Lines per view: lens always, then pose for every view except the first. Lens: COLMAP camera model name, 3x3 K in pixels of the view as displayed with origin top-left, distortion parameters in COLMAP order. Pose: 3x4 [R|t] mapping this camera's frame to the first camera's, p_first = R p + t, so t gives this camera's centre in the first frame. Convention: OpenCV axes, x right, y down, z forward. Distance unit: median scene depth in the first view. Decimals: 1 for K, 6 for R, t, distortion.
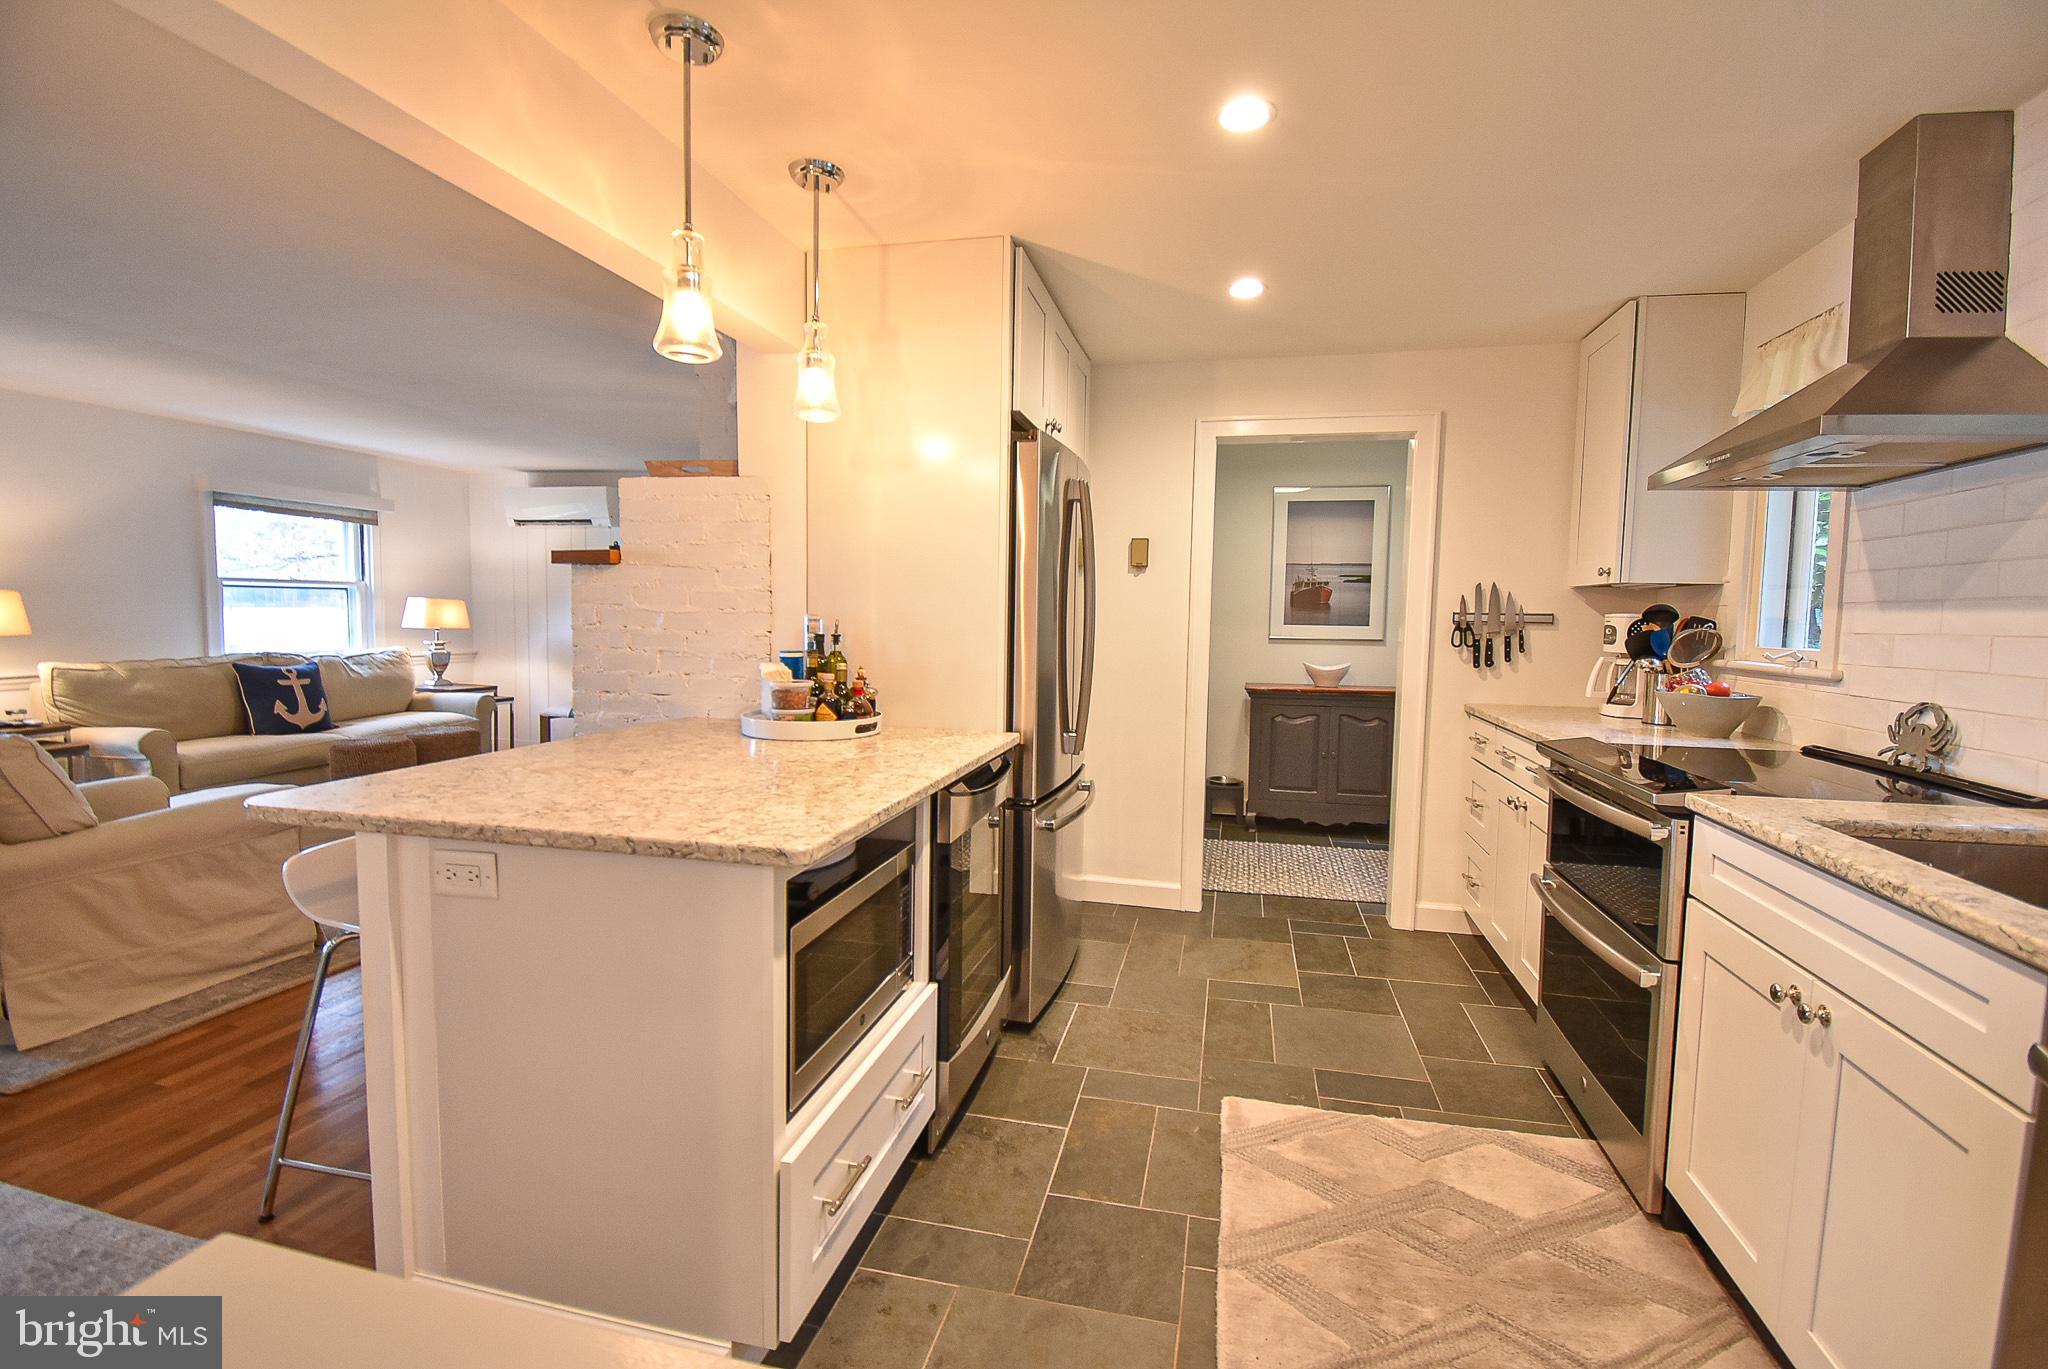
lens RADIAL K [[900.1, 0, 1036.0], [0, 900.1, 675.1], [0, 0, 1]] dist [0.020277, -0.026938]
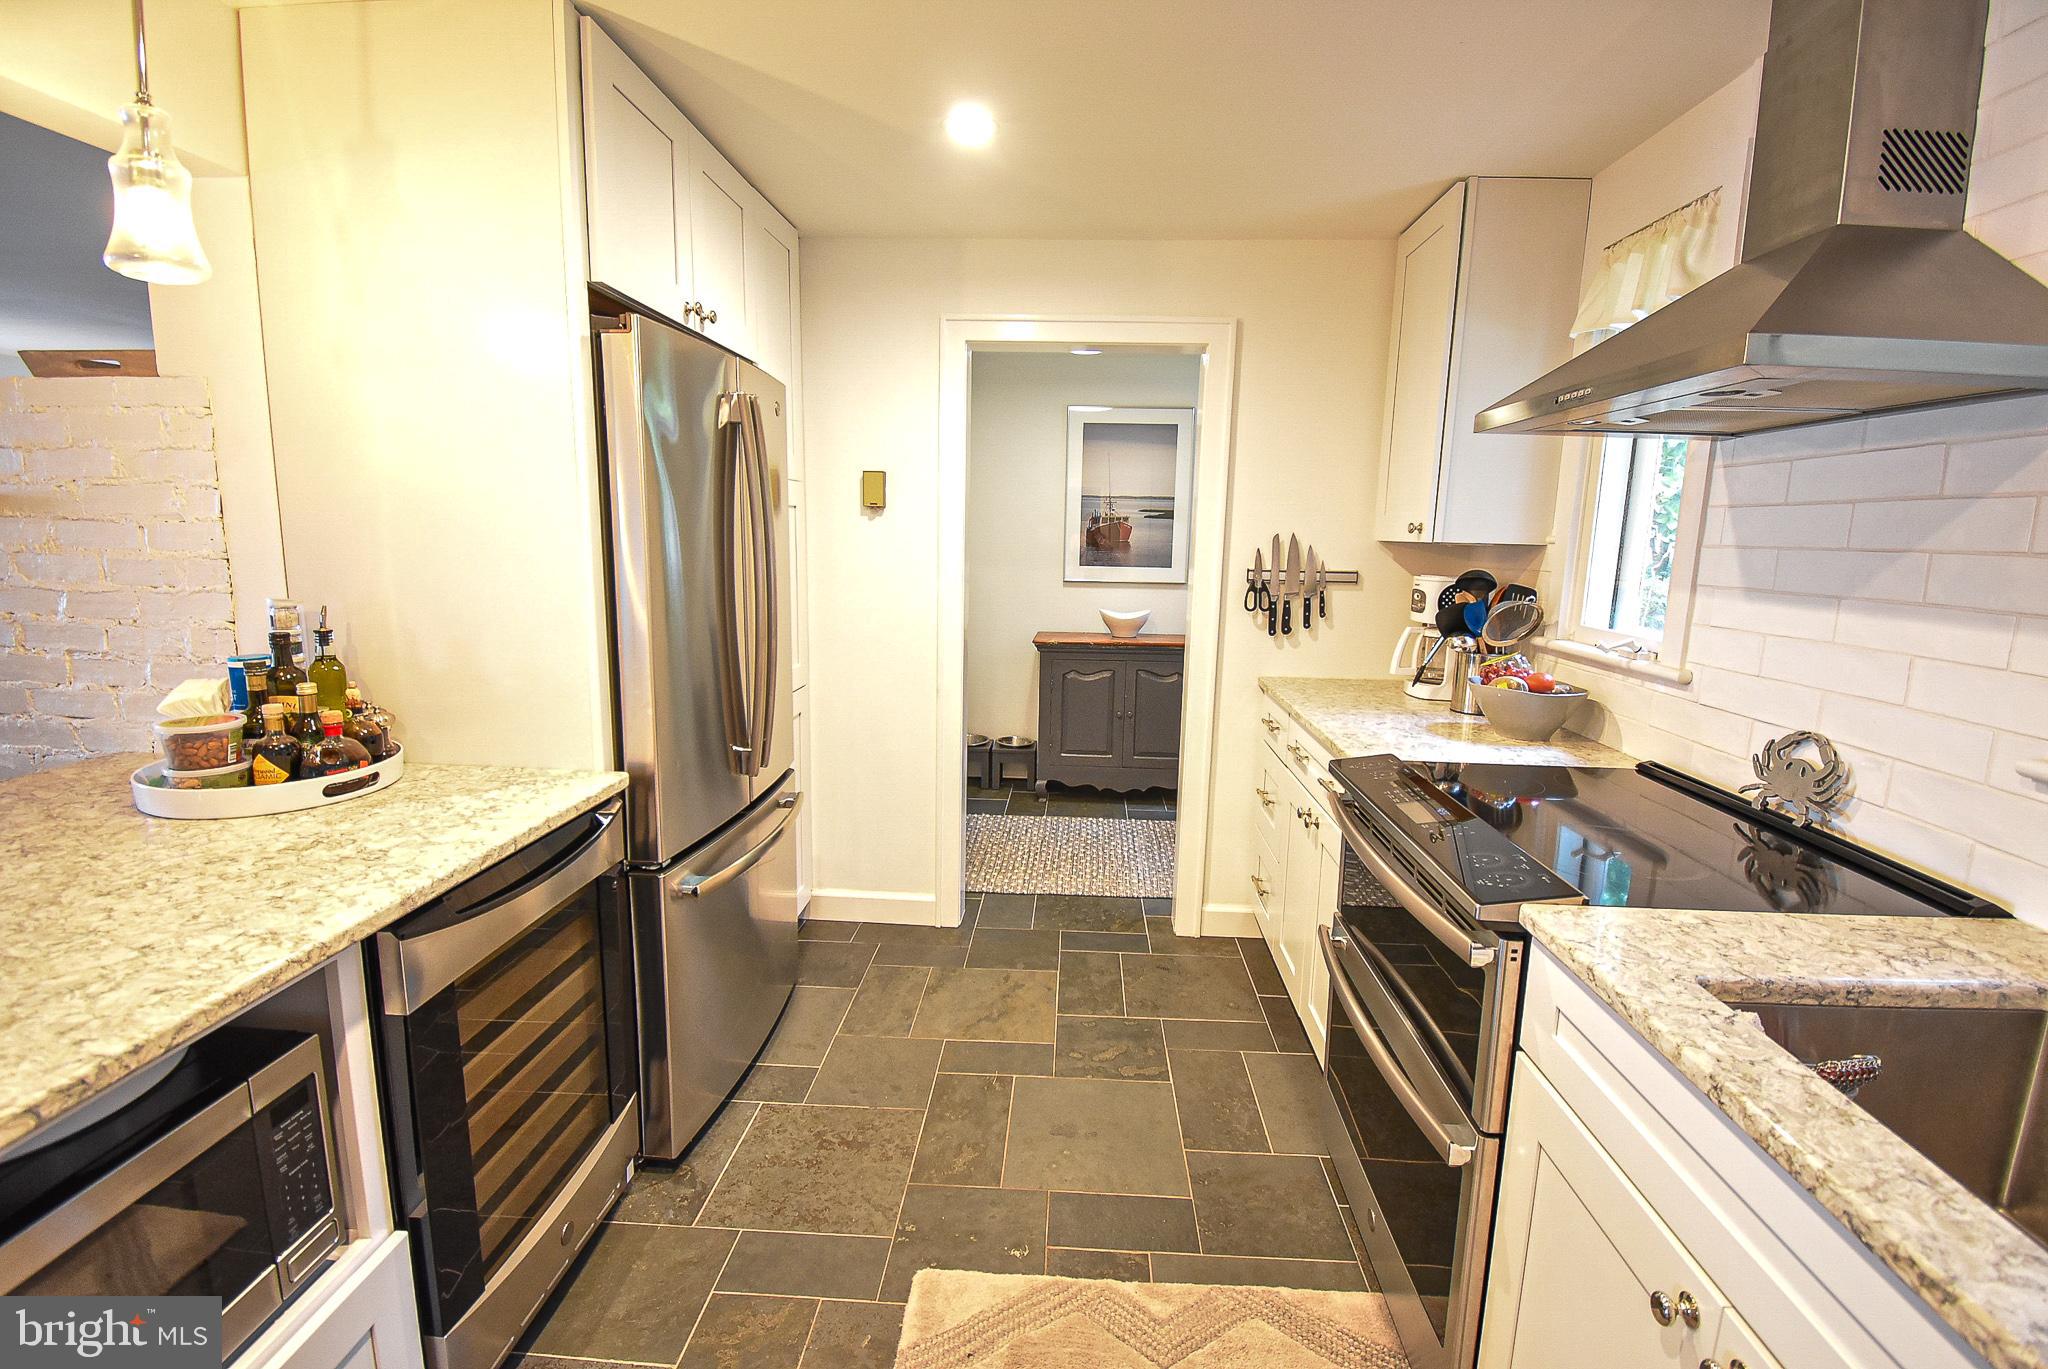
lens RADIAL K [[900.1, 0, 1036.0], [0, 900.1, 675.1], [0, 0, 1]] dist [0.020277, -0.026938]
pose [[0.985052, -0.022853, 0.170733, 0.162612], [0.006552, 0.995414, 0.095438, -0.068661], [-0.172131, -0.092893, 0.980684, 0.269441]]
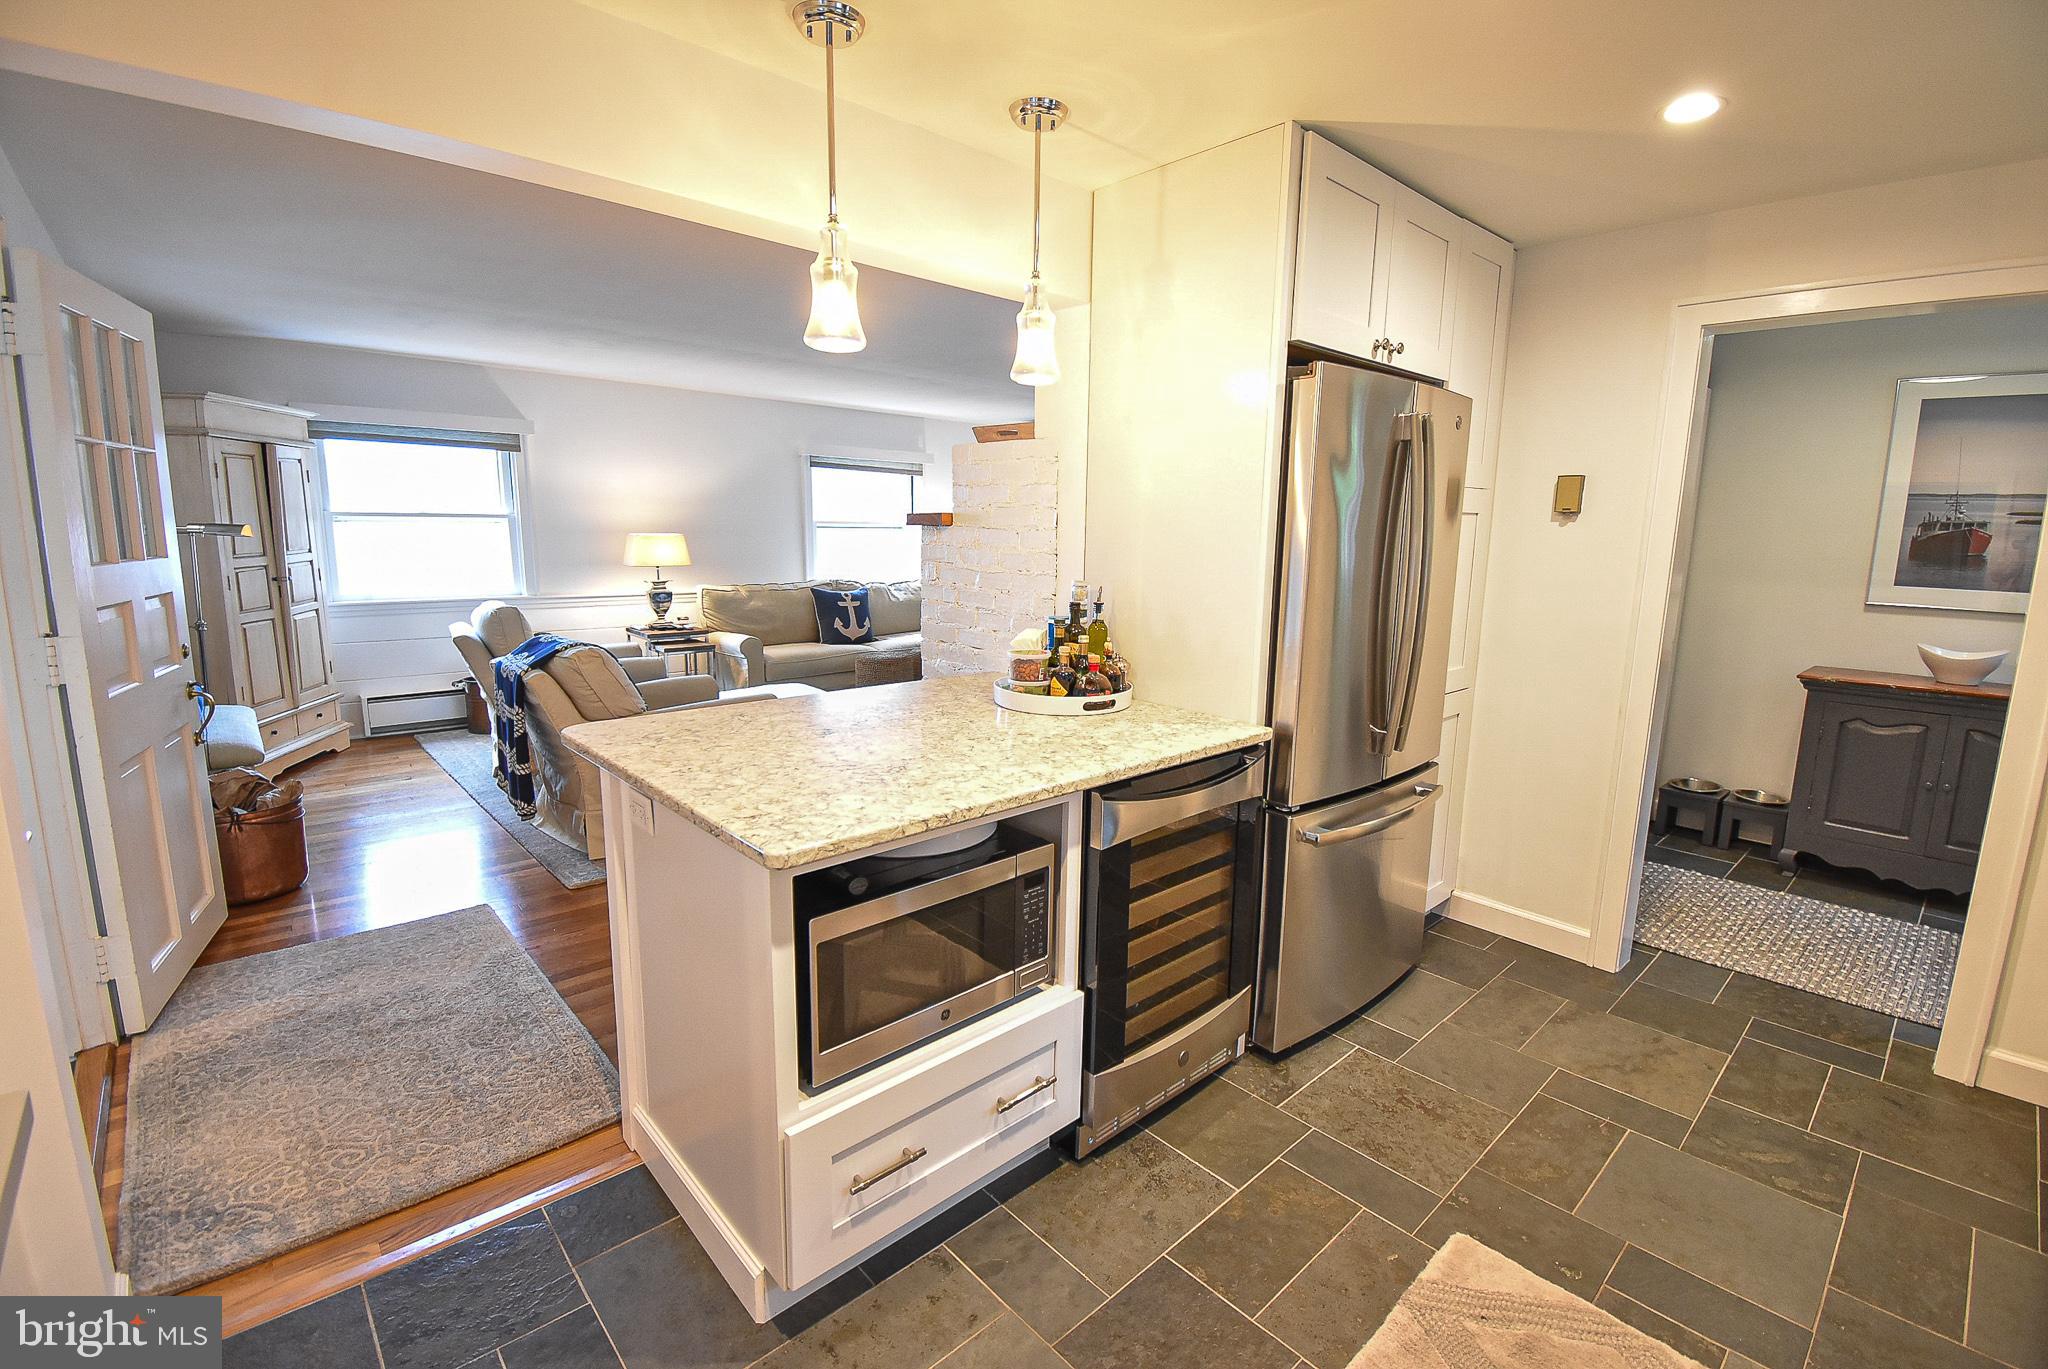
lens RADIAL K [[900.1, 0, 1036.0], [0, 900.1, 675.1], [0, 0, 1]] dist [0.020277, -0.026938]
pose [[0.823609, 0.090266, -0.559929, 0.258570], [-0.041839, 0.994233, 0.098740, -0.058124], [0.565613, -0.057896, 0.822636, 0.162360]]
